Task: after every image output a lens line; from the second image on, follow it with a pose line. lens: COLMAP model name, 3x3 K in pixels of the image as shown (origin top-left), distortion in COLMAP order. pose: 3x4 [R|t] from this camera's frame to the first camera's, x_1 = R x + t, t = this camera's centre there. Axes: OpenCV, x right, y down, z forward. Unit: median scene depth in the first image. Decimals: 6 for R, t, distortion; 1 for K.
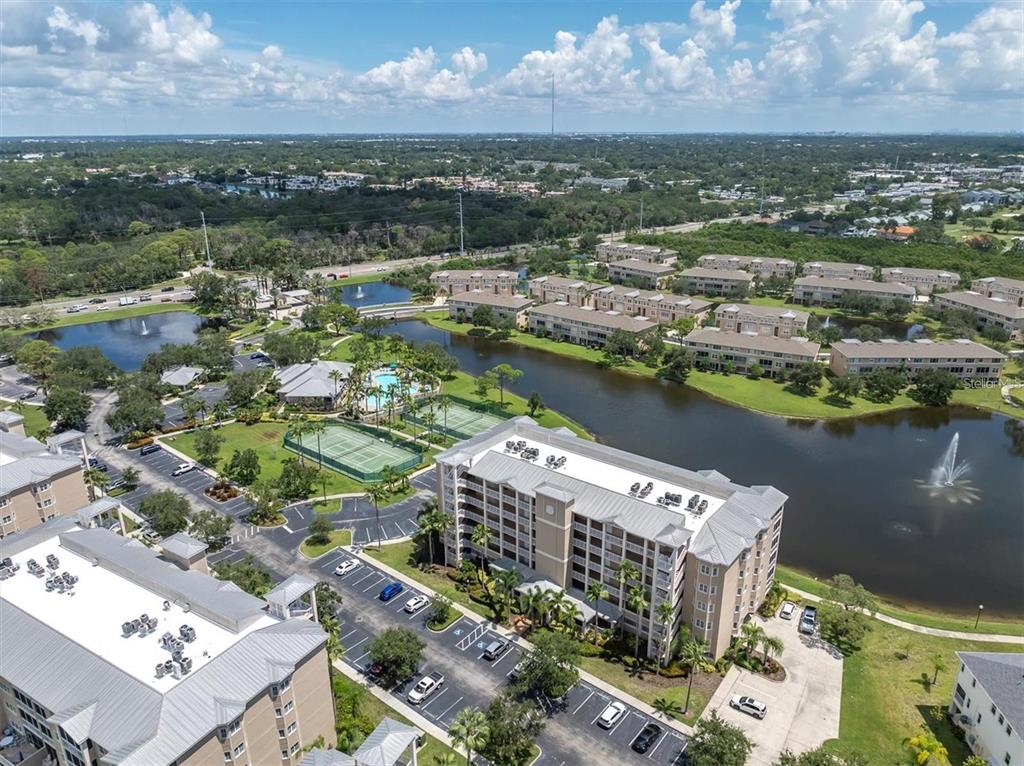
lens RADIAL K [[706.1, 0, 512.0], [0, 706.1, 383.0], [0, 0, 1]] dist [-0.003269, 0.001479]
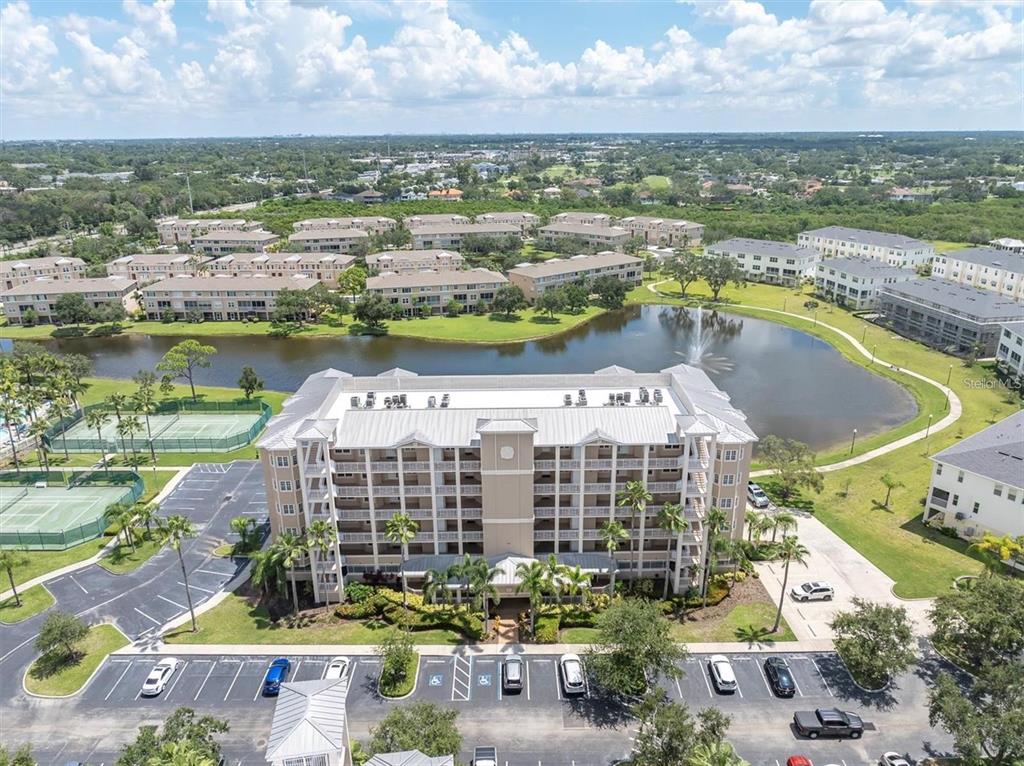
lens RADIAL K [[718.9, 0, 512.0], [0, 718.9, 383.0], [0, 0, 1]] dist [-0.019956, 0.003204]
pose [[0.782359, -0.210704, 0.586105, -0.205872], [0.213633, 0.974733, 0.065247, 0.041597], [-0.585043, 0.074165, 0.807604, 0.259004]]
